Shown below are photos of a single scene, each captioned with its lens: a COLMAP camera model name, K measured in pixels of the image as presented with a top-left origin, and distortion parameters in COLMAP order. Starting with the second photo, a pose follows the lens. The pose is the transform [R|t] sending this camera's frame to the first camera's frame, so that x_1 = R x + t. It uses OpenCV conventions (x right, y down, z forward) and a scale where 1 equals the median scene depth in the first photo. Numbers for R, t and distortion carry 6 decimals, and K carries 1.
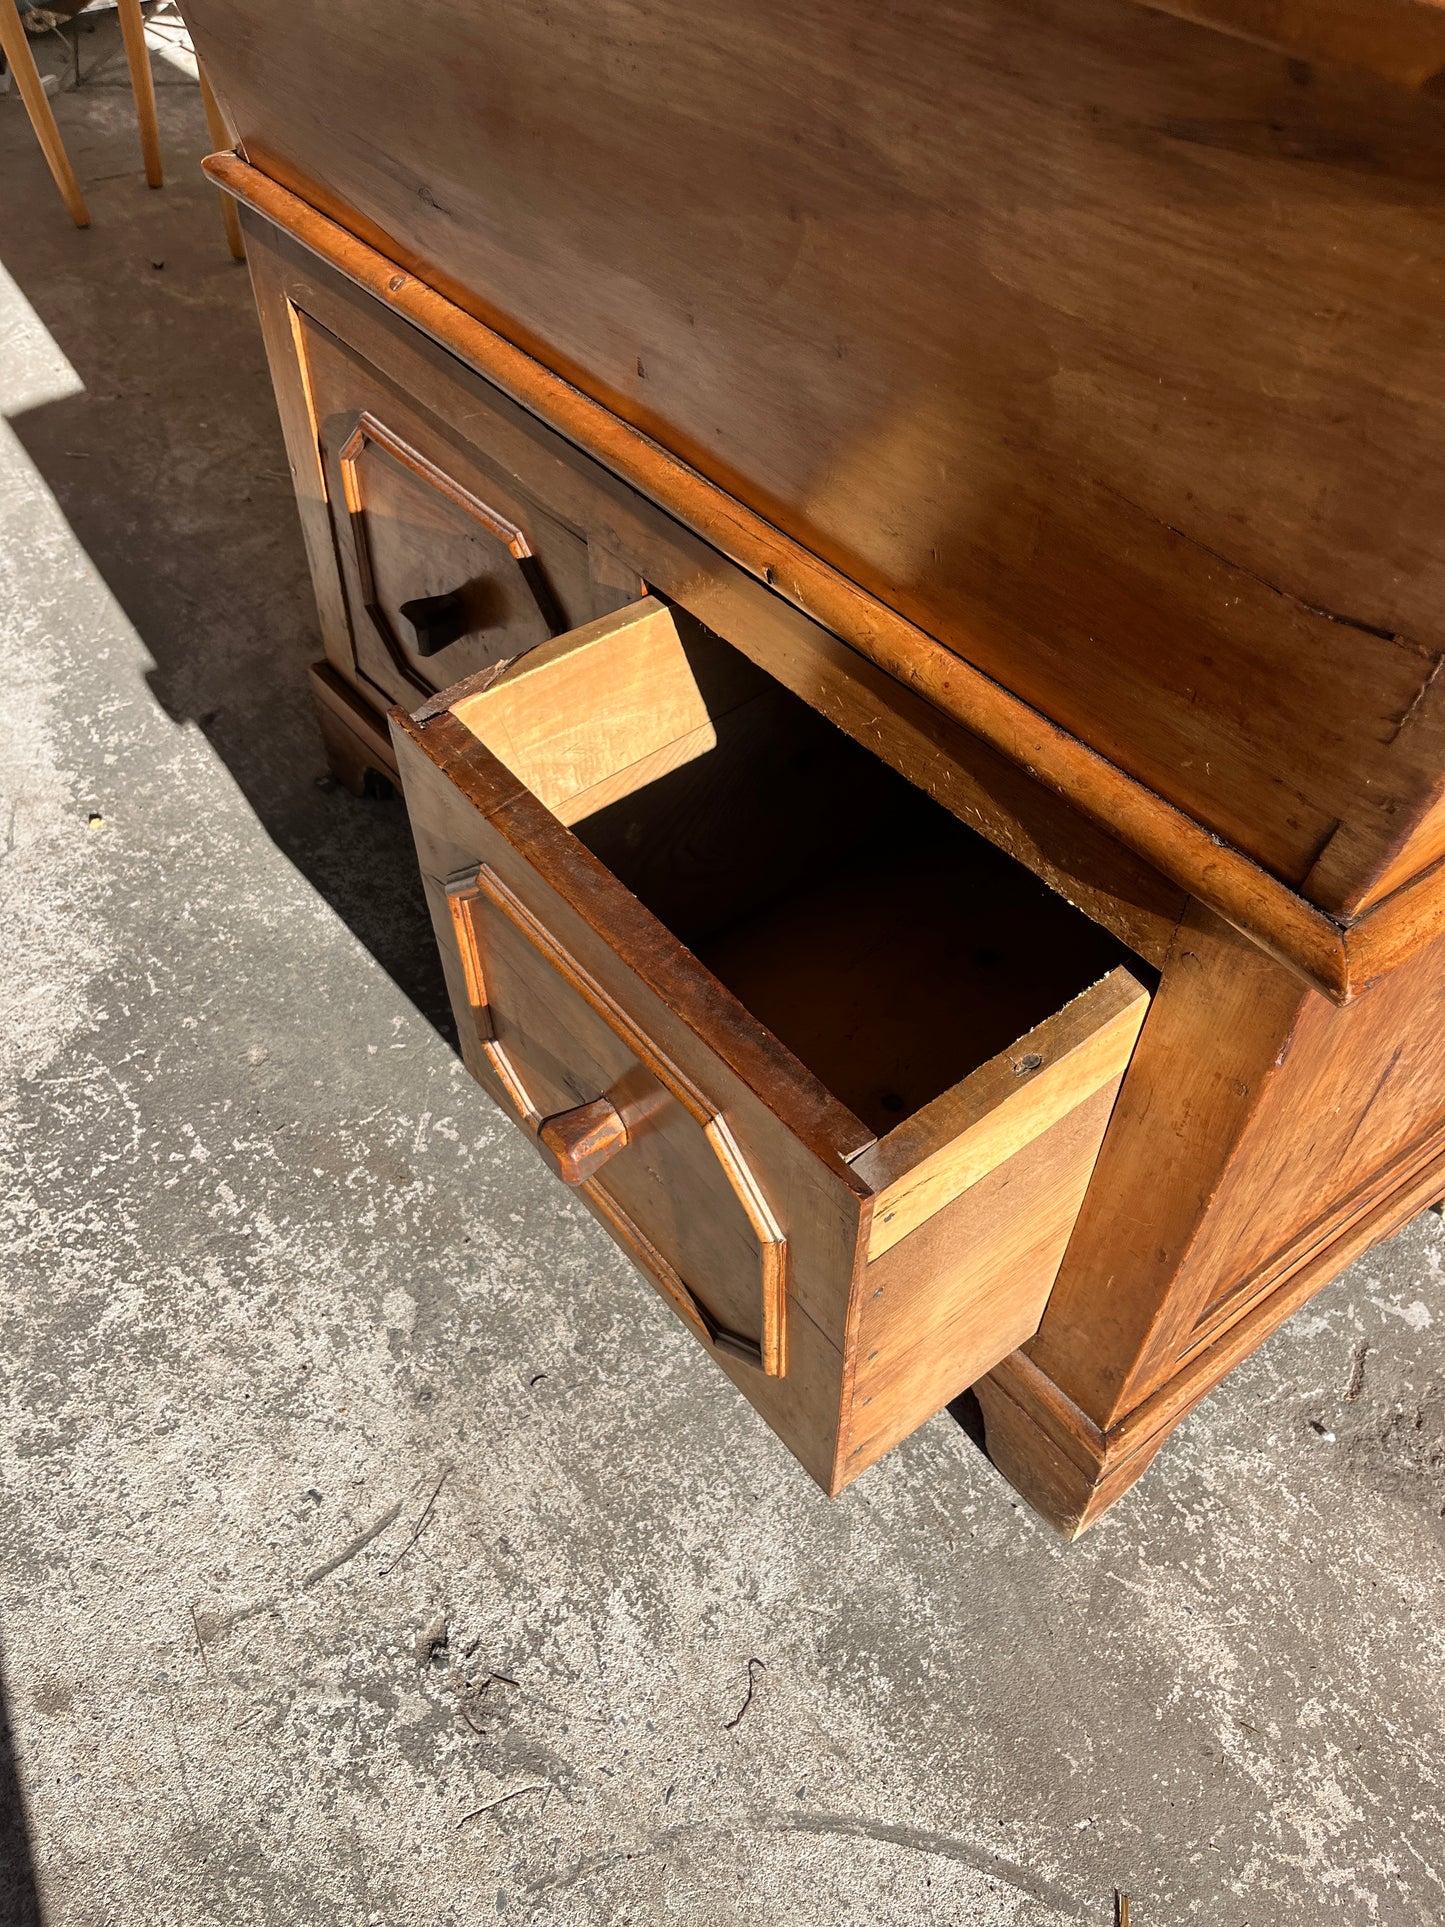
lens RADIAL K [[1476.8, 0, 704.7], [0, 1476.8, 980.4], [0, 0, 1]] dist [0.051299, -0.085336]
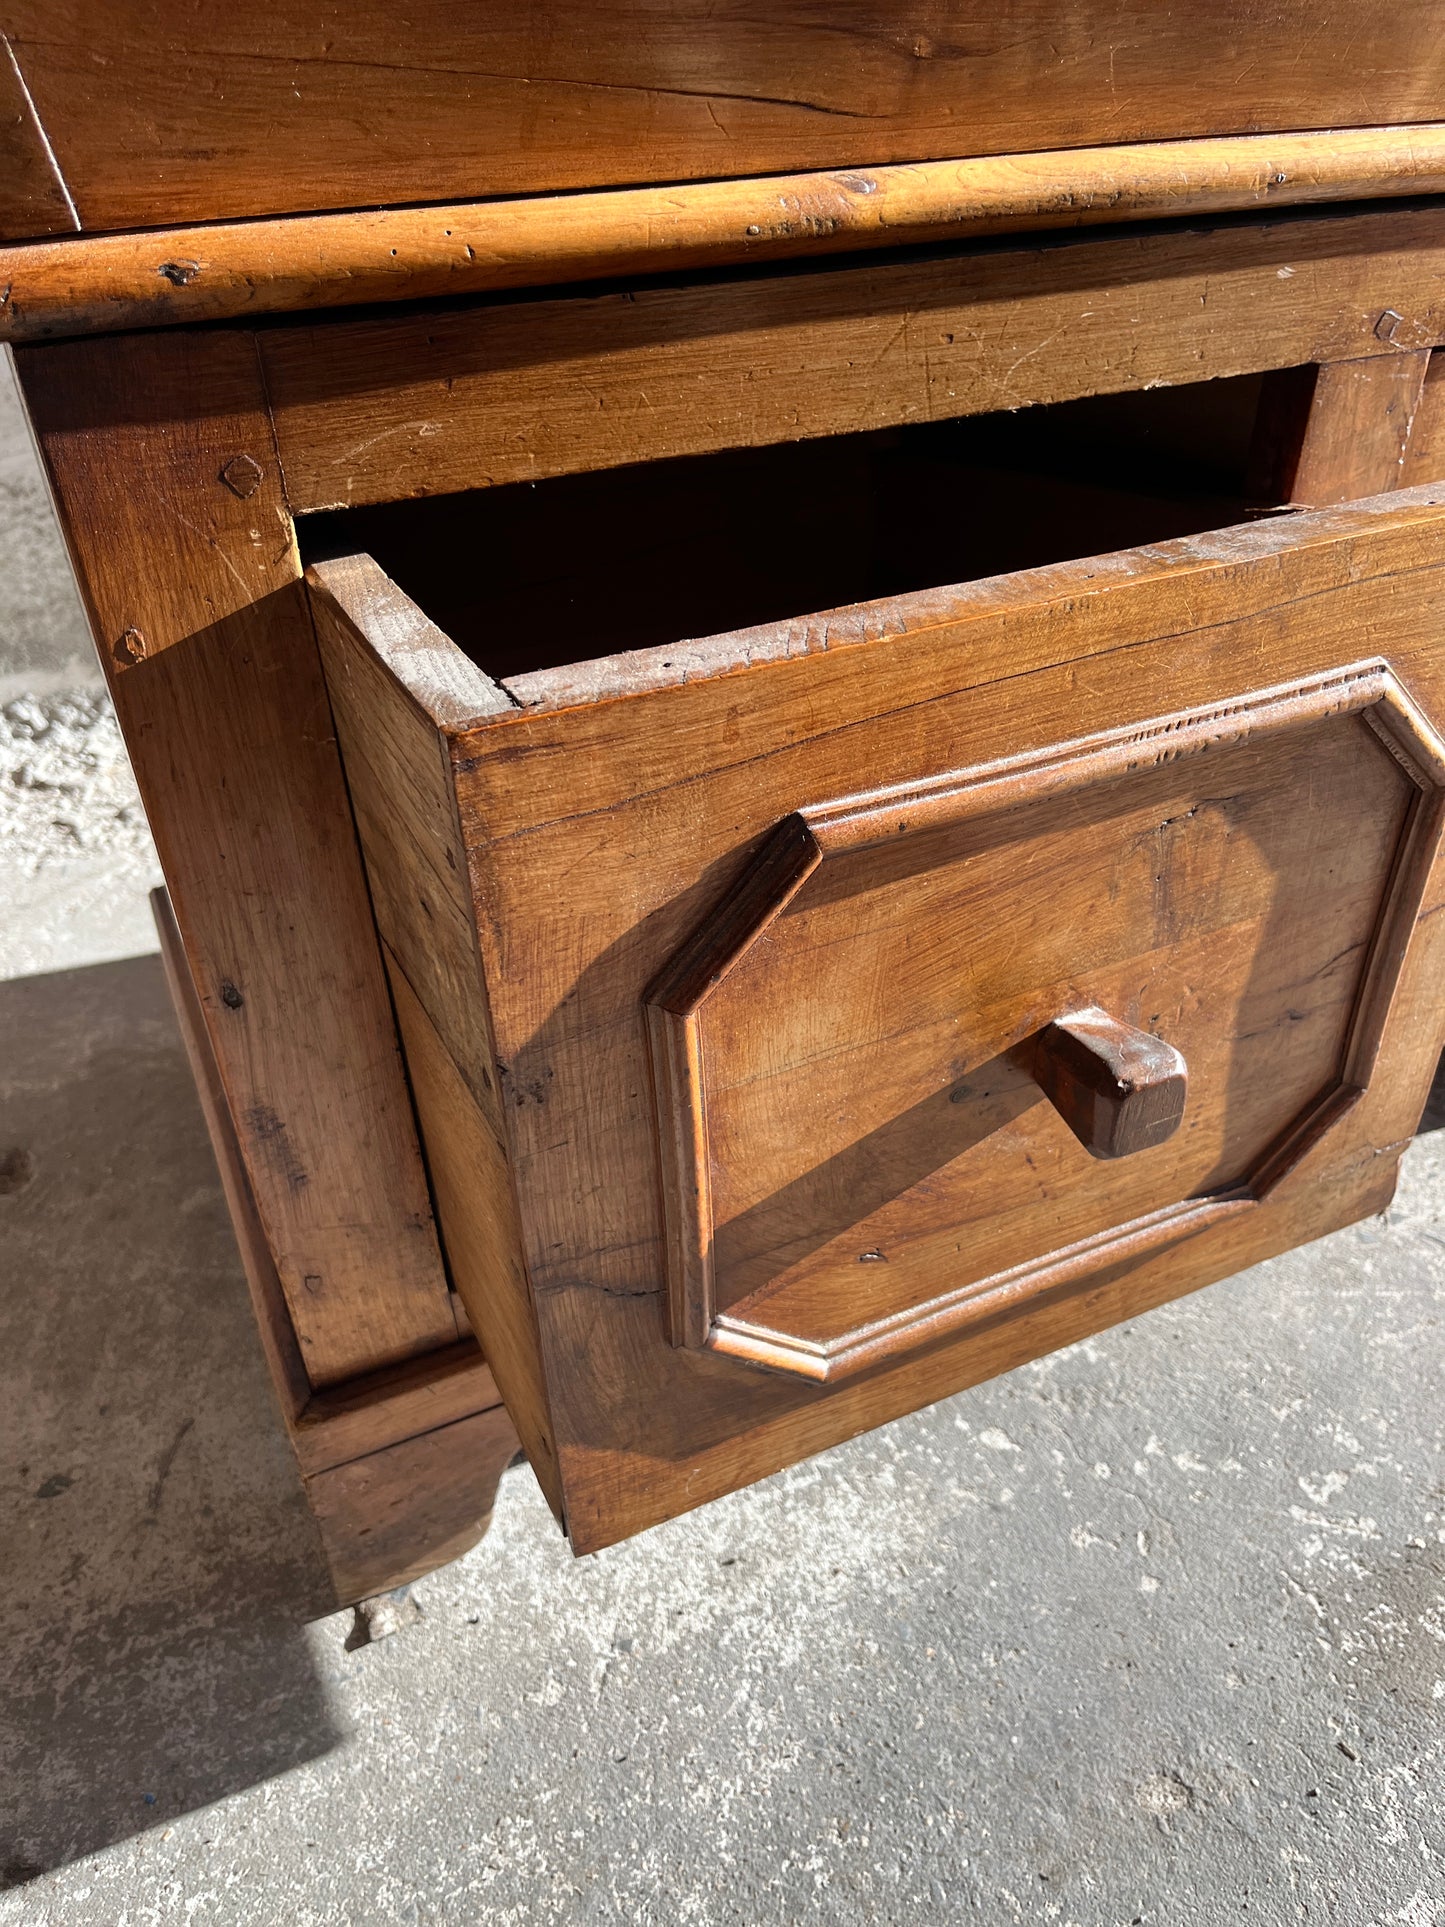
lens RADIAL K [[1476.8, 0, 726.7], [0, 1476.8, 978.5], [0, 0, 1]] dist [0.051299, -0.085336]
pose [[0.230736, -0.572250, 0.786950, -0.687975], [0.745227, 0.623948, 0.235216, -0.412156], [-0.625618, 0.532184, 0.570423, 0.811270]]
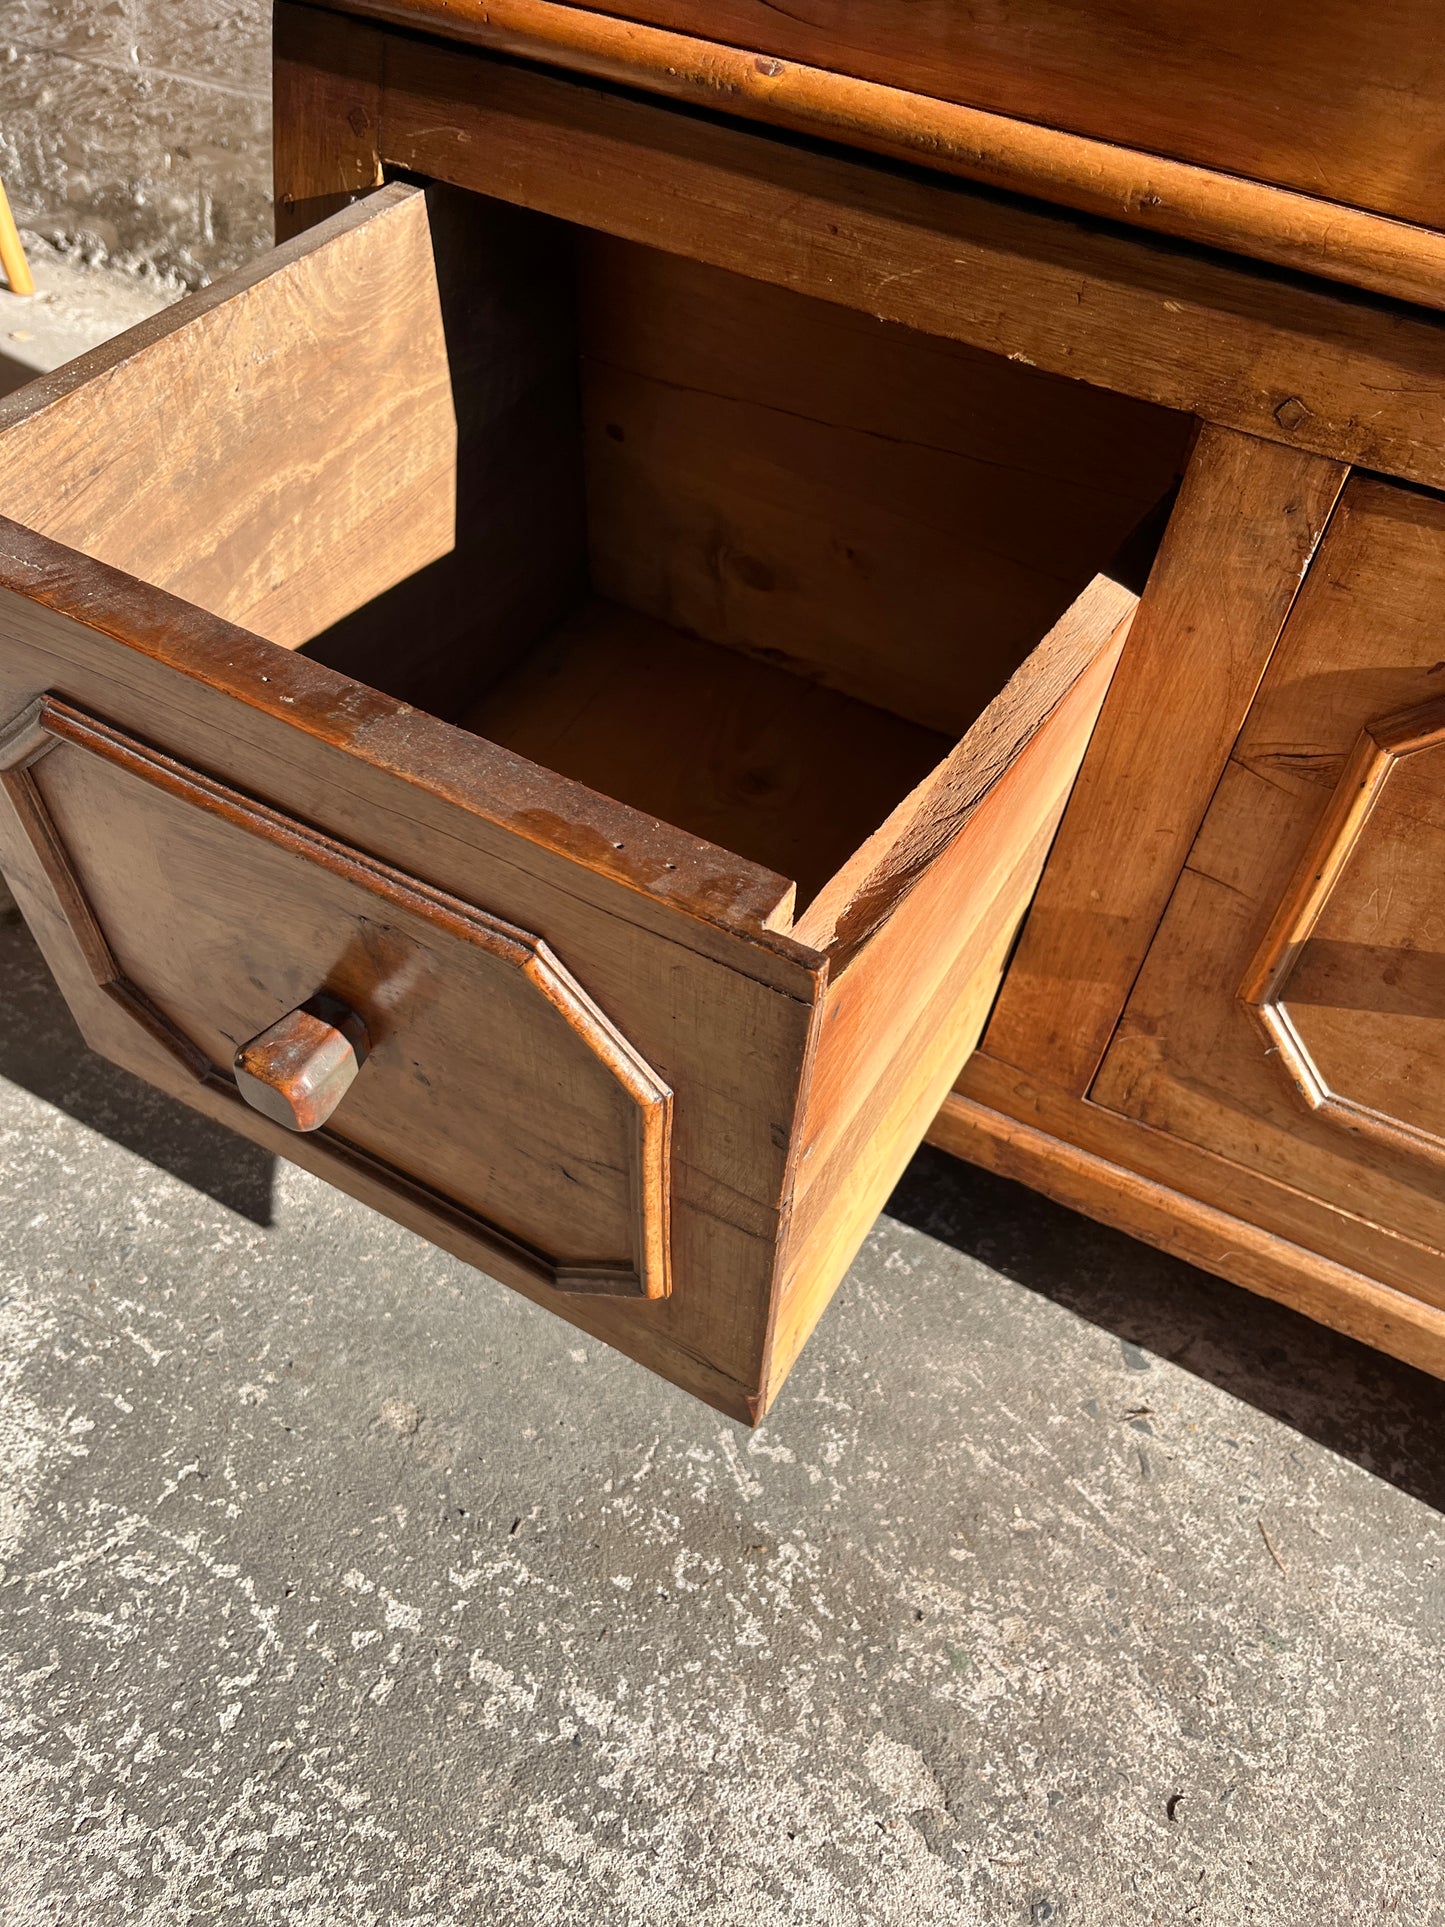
lens RADIAL K [[1476.8, 0, 733.7], [0, 1476.8, 972.4], [0, 0, 1]] dist [0.051299, -0.085336]
pose [[0.895668, -0.150723, 0.418403, -0.489690], [0.209240, 0.973000, -0.097411, -0.042898], [-0.392424, 0.174795, 0.903023, 0.472405]]
